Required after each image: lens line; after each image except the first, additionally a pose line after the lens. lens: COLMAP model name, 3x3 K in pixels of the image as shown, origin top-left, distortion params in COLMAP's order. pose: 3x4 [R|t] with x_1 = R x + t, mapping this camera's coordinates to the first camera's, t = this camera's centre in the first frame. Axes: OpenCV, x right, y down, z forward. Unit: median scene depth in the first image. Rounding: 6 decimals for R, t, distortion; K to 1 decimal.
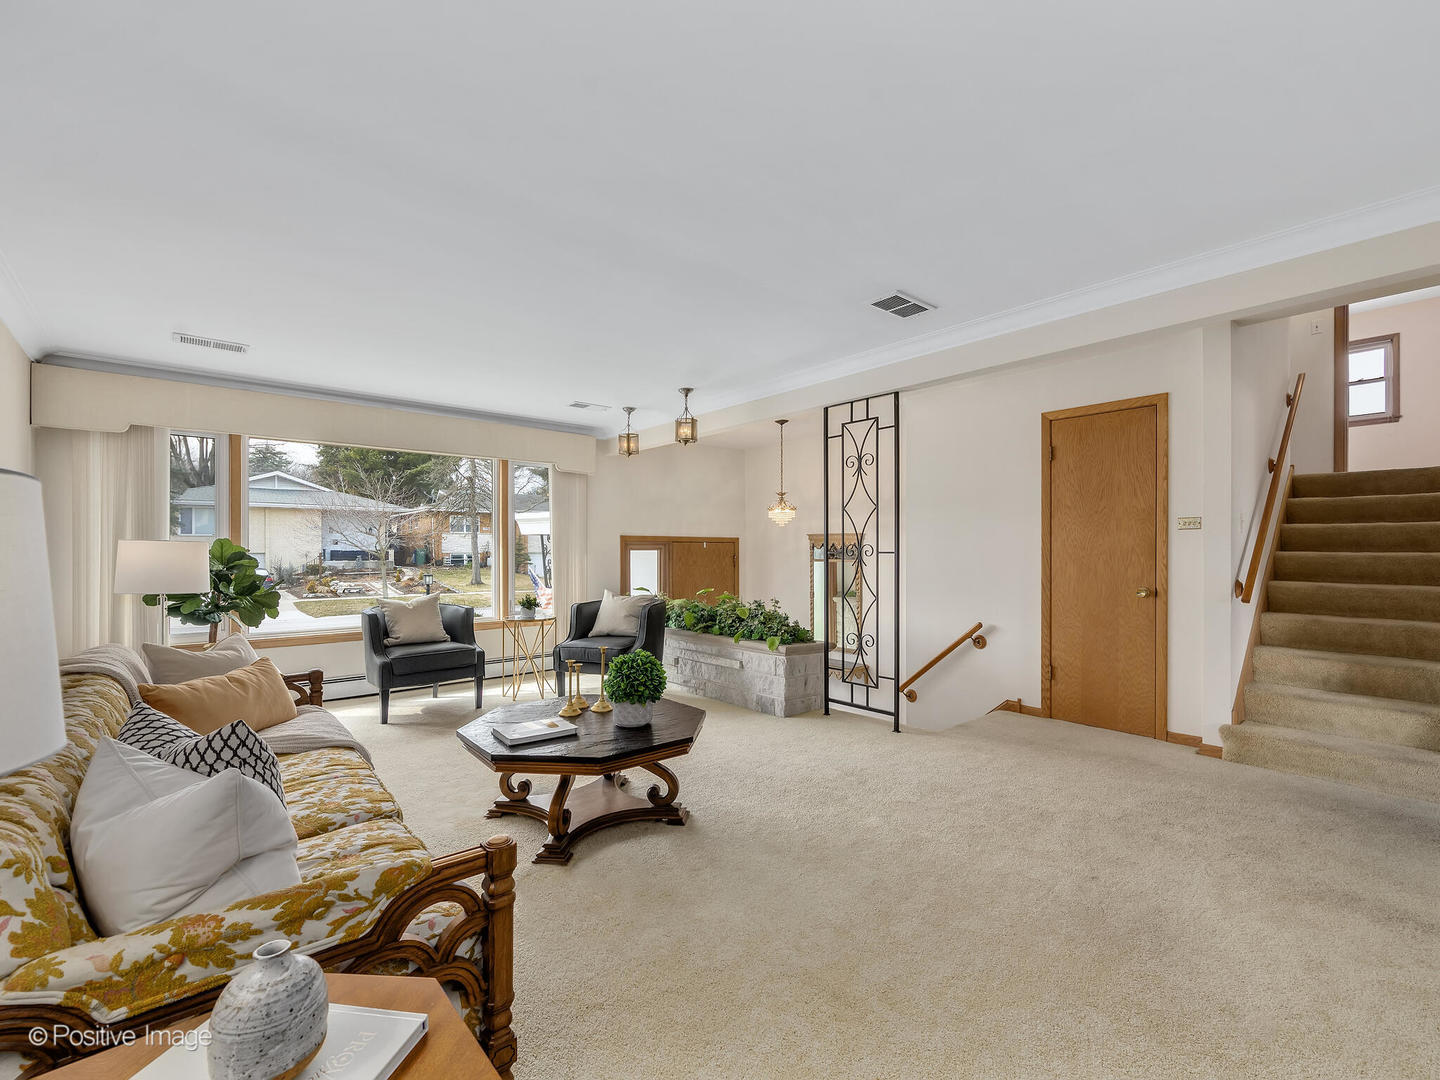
lens RADIAL K [[647.0, 0, 731.2], [0, 647.0, 542.6], [0, 0, 1]] dist [0.002133, -0.001023]
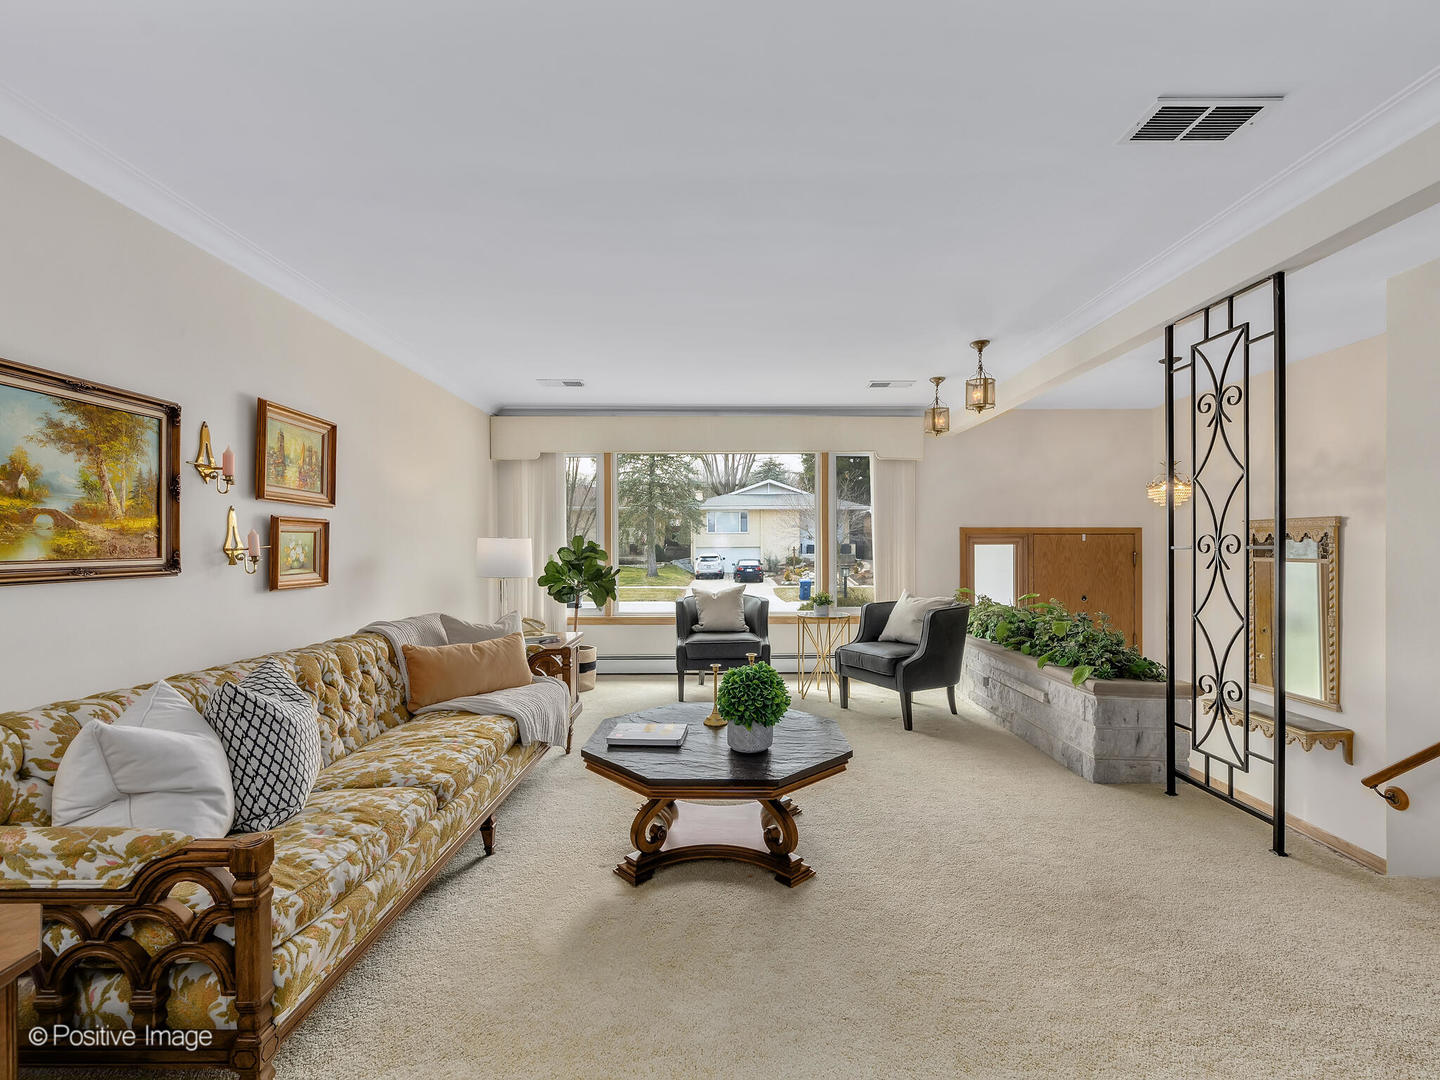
lens RADIAL K [[647.0, 0, 724.0], [0, 647.0, 541.9], [0, 0, 1]] dist [0.002133, -0.001023]
pose [[0.755803, -0.004129, -0.654787, 0.238951], [0.009035, 0.999951, 0.004123, 0.002981], [0.654737, -0.009032, 0.755803, 0.210059]]
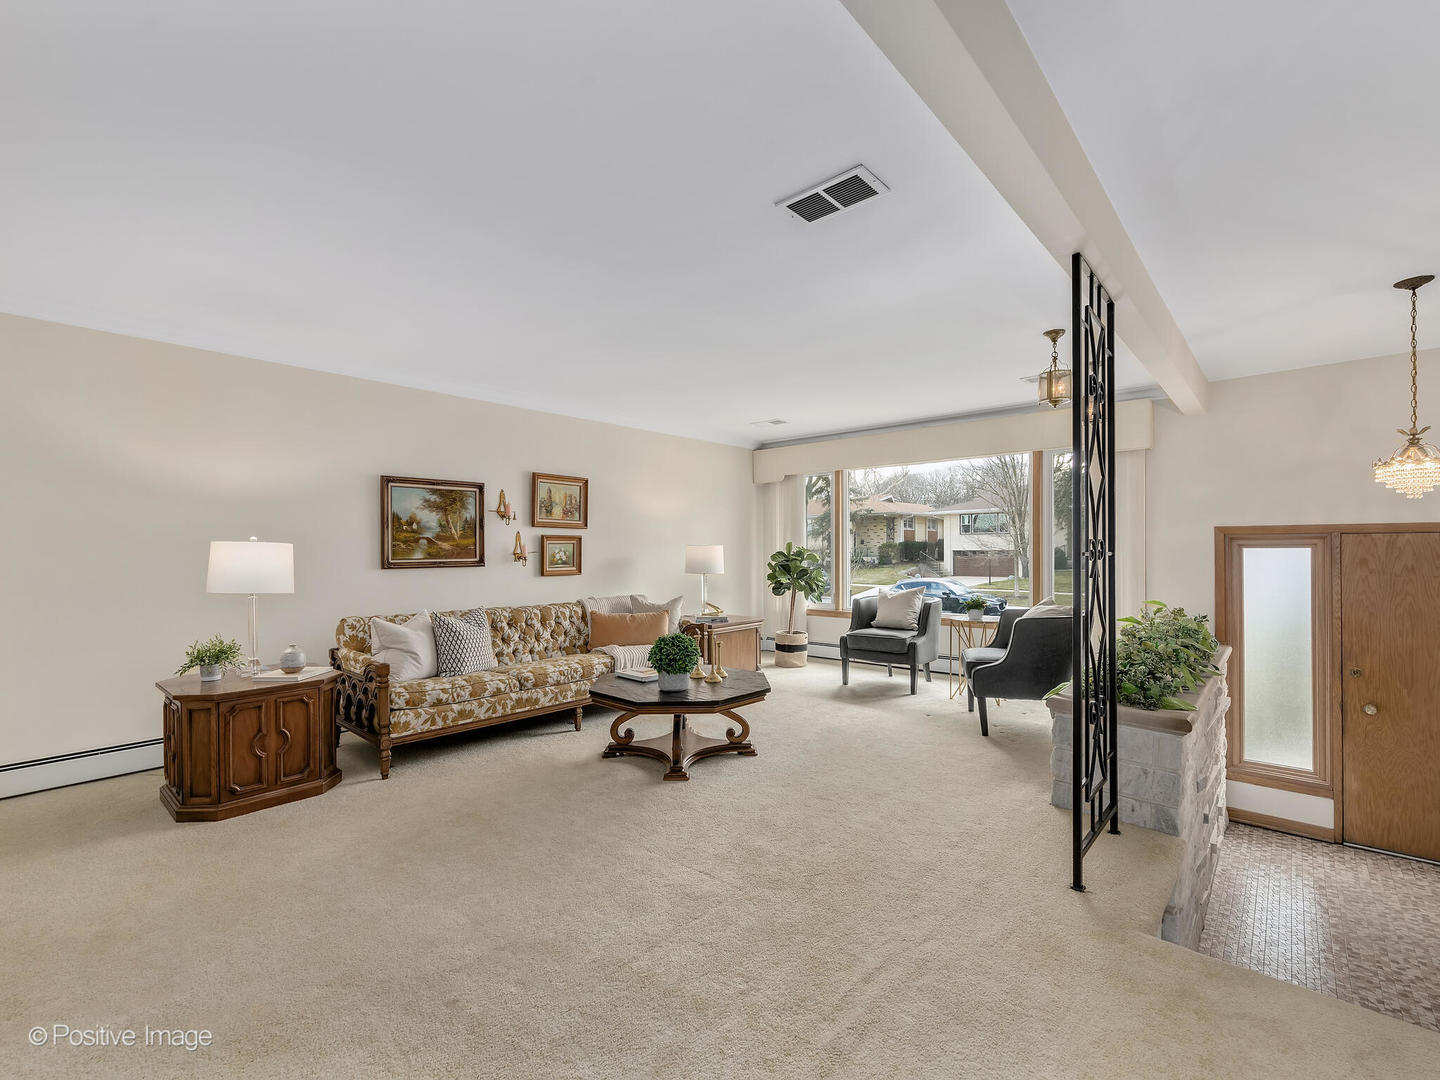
lens RADIAL K [[647.0, 0, 721.7], [0, 647.0, 546.1], [0, 0, 1]] dist [0.002133, -0.001023]
pose [[0.119949, -0.003959, -0.992772, 0.693538], [0.016718, 0.999858, -0.001967, 0.003338], [0.992639, -0.016361, 0.119998, 0.591157]]
